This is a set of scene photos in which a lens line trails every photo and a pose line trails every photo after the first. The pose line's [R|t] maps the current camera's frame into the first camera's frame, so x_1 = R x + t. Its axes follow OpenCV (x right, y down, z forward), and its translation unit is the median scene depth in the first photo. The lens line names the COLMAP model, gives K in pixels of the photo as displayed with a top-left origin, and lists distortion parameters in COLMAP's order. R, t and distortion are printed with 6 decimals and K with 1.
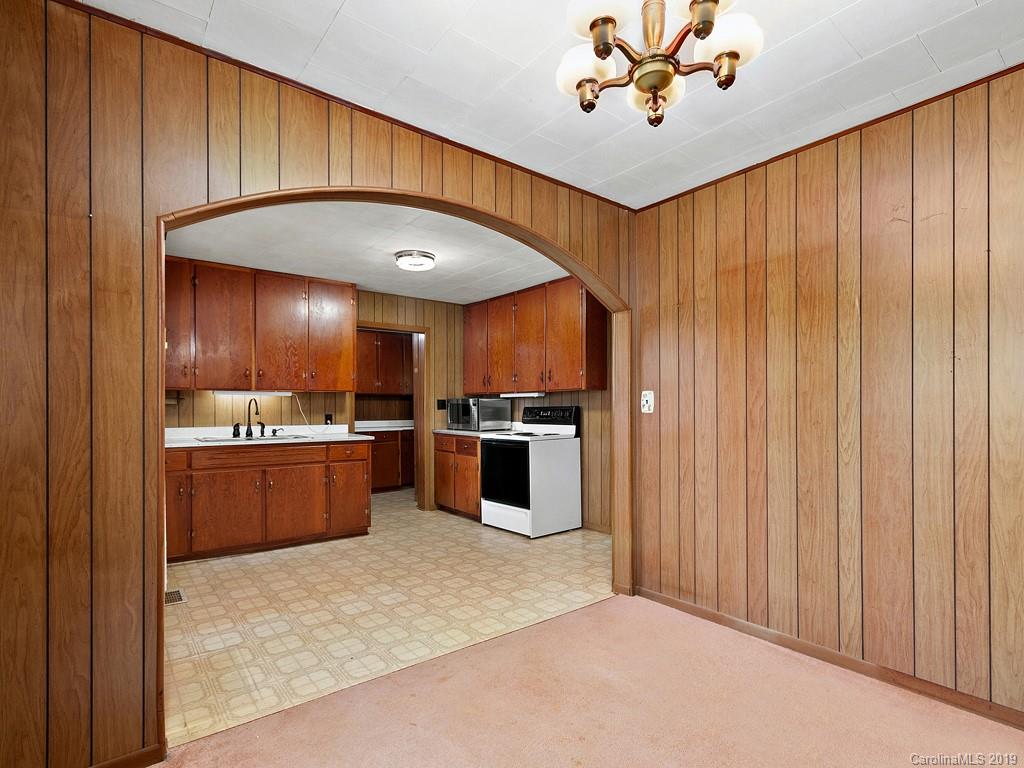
lens RADIAL K [[517.4, 0, 503.5], [0, 517.4, 387.1], [0, 0, 1]] dist [0.000716, 0.002665]
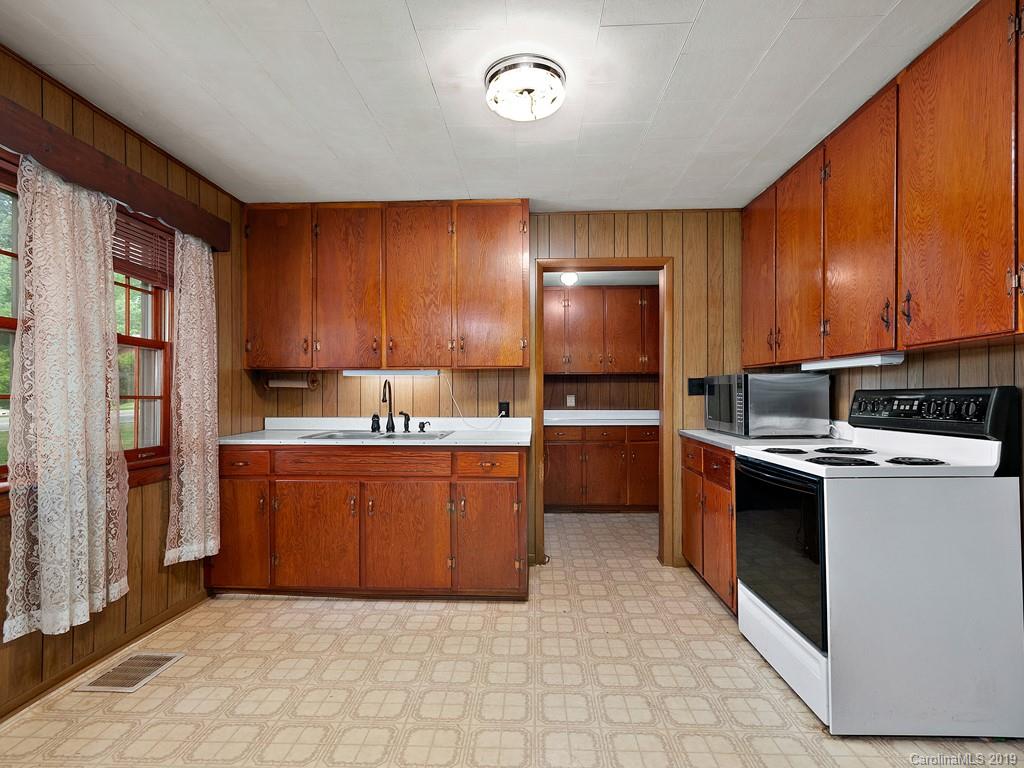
lens RADIAL K [[517.4, 0, 503.5], [0, 517.4, 387.1], [0, 0, 1]] dist [0.000716, 0.002665]
pose [[0.771875, -0.008273, -0.635721, 0.102330], [0.026874, 0.999446, 0.019623, 0.021200], [0.635206, -0.032231, 0.771670, 0.513294]]
